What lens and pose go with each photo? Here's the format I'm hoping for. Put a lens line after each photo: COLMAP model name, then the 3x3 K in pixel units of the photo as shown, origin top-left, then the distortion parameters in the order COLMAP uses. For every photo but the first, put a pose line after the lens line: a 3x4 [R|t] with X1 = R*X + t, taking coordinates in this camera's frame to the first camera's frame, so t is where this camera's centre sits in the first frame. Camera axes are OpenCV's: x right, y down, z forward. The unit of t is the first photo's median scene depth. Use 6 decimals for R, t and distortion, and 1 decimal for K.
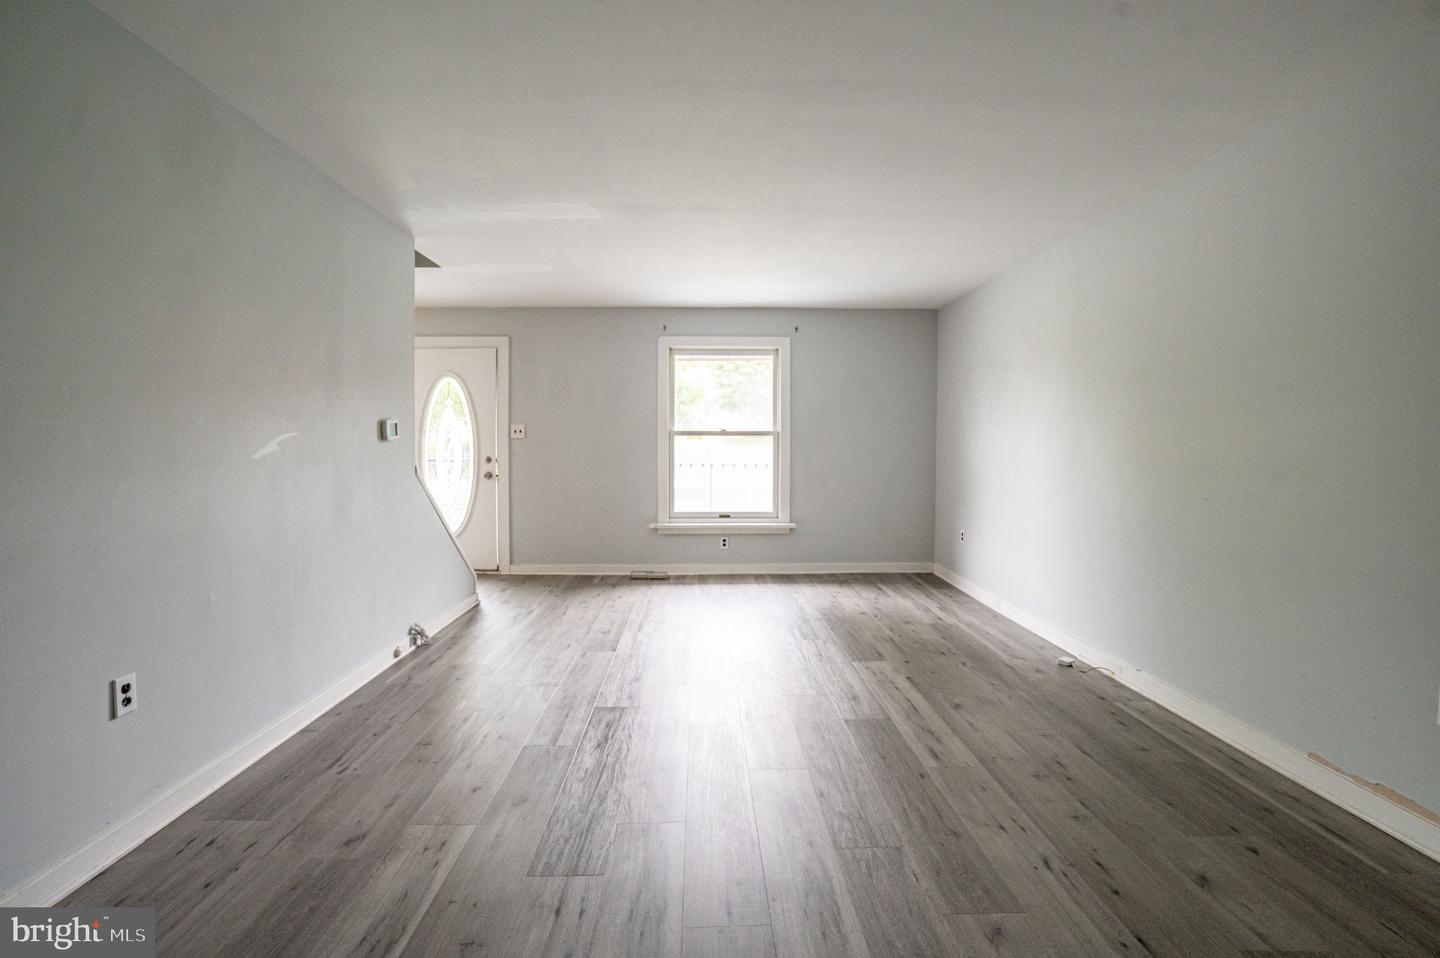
lens RADIAL K [[662.6, 0, 716.3], [0, 662.6, 475.9], [0, 0, 1]] dist [-0.084602, 0.044178]
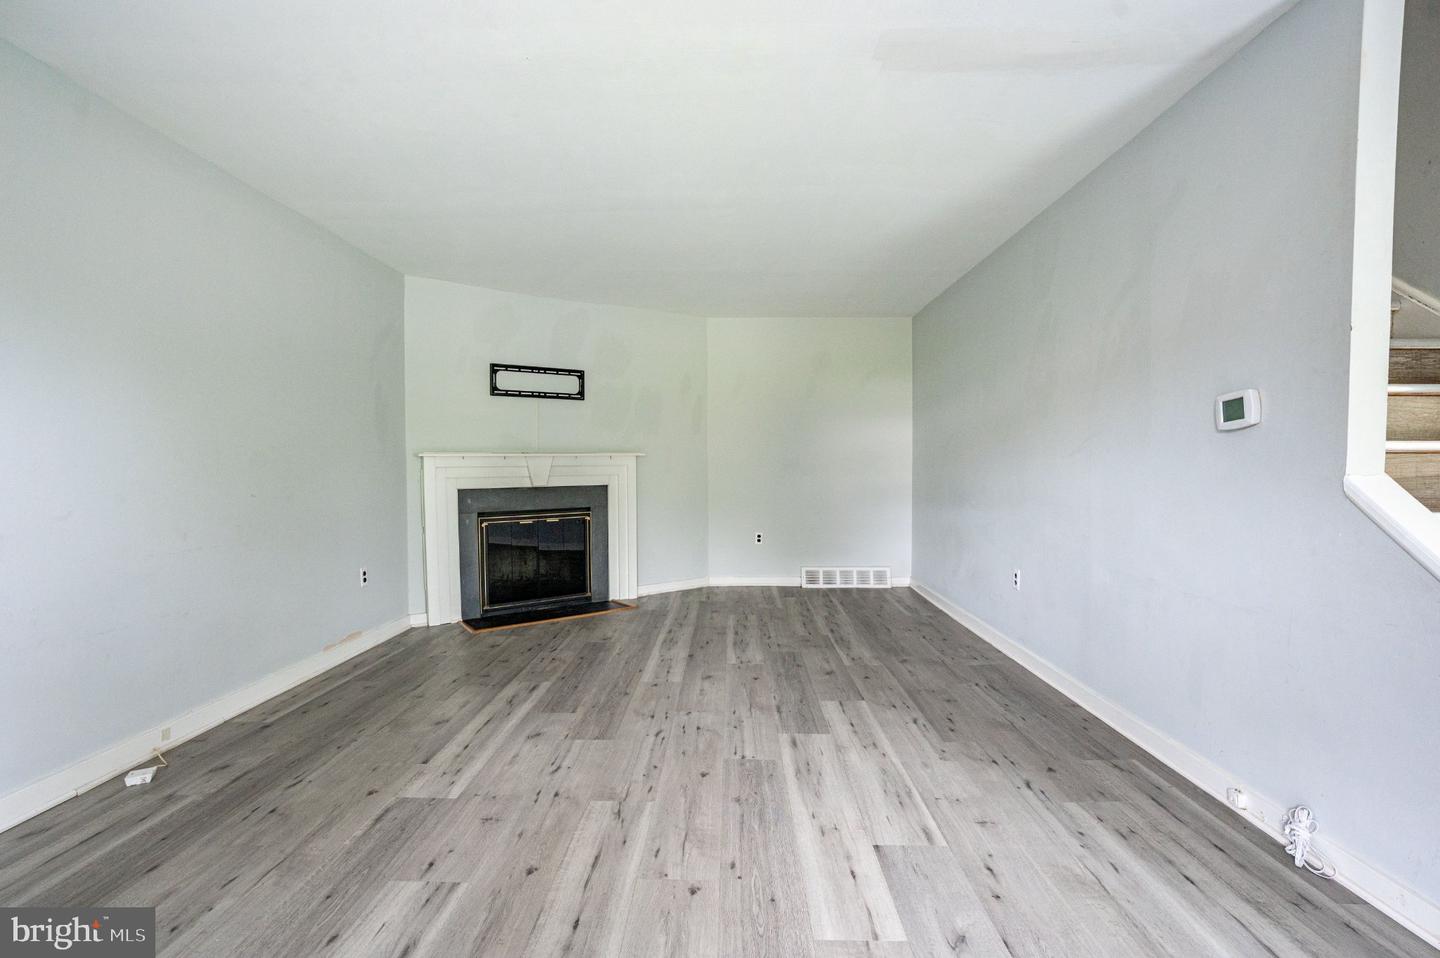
lens RADIAL K [[662.6, 0, 716.3], [0, 662.6, 475.9], [0, 0, 1]] dist [-0.084602, 0.044178]
pose [[-0.998872, 0.000328, 0.047484, -0.036749], [0.003199, 0.998169, 0.060404, -0.028887], [-0.047378, 0.060488, -0.997044, 0.960853]]
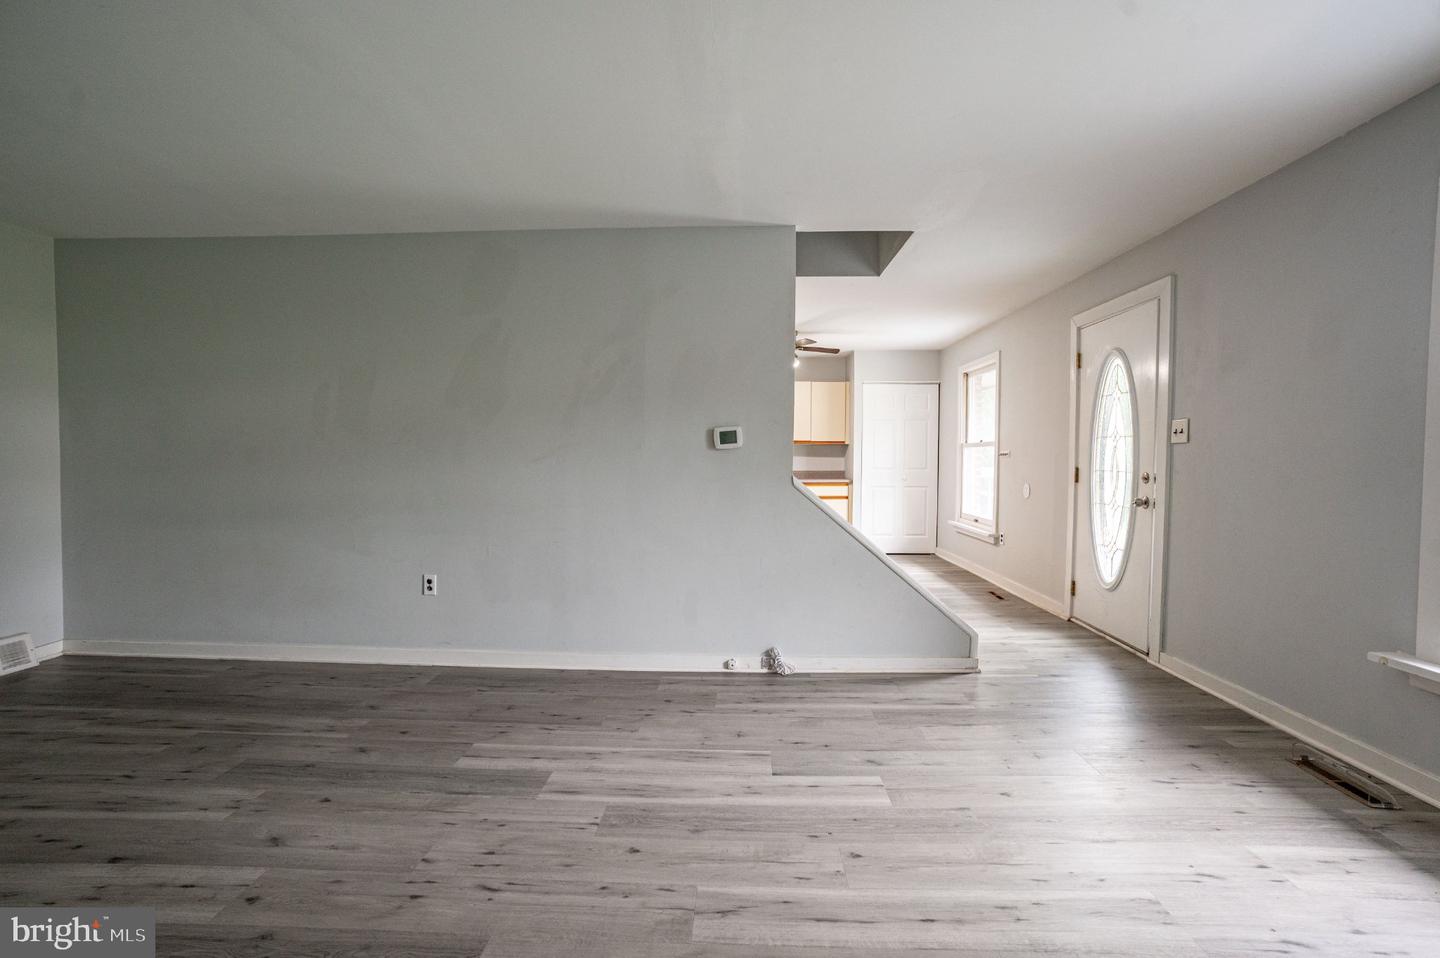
lens RADIAL K [[662.6, 0, 716.3], [0, 662.6, 475.9], [0, 0, 1]] dist [-0.084602, 0.044178]
pose [[-0.069489, 0.024073, -0.997292, 0.306958], [-0.046195, 0.998559, 0.027323, -0.024487], [0.996513, 0.047969, -0.068277, 0.634055]]
